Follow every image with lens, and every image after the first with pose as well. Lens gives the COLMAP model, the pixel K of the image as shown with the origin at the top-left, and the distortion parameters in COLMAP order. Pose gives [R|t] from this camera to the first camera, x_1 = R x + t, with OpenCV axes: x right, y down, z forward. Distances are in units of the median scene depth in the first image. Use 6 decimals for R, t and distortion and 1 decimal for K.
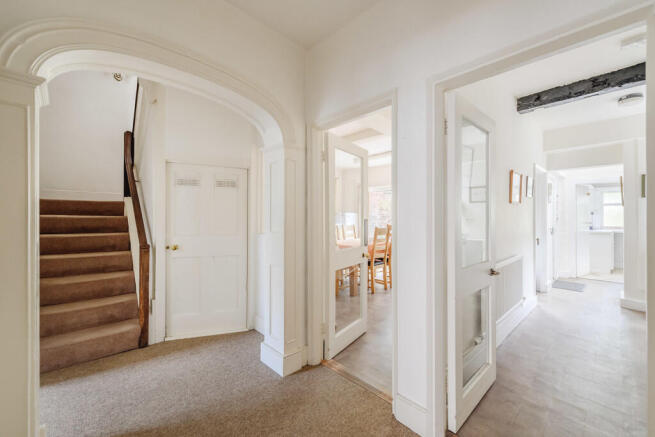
lens RADIAL K [[265.1, 0, 335.3], [0, 265.1, 217.6], [0, 0, 1]] dist [0.008718, -0.000180]
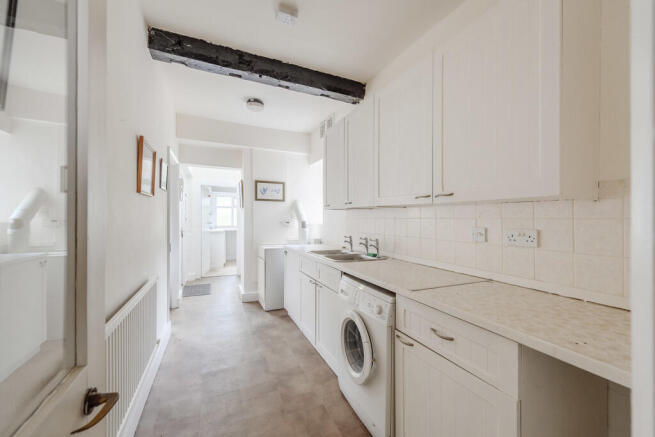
lens RADIAL K [[265.1, 0, 335.3], [0, 265.1, 217.6], [0, 0, 1]] dist [0.008718, -0.000180]
pose [[0.326330, 0.001674, 0.945254, 0.177730], [0.000090, 0.999998, -0.001802, -0.000019], [-0.945256, 0.000673, 0.326329, 0.289020]]
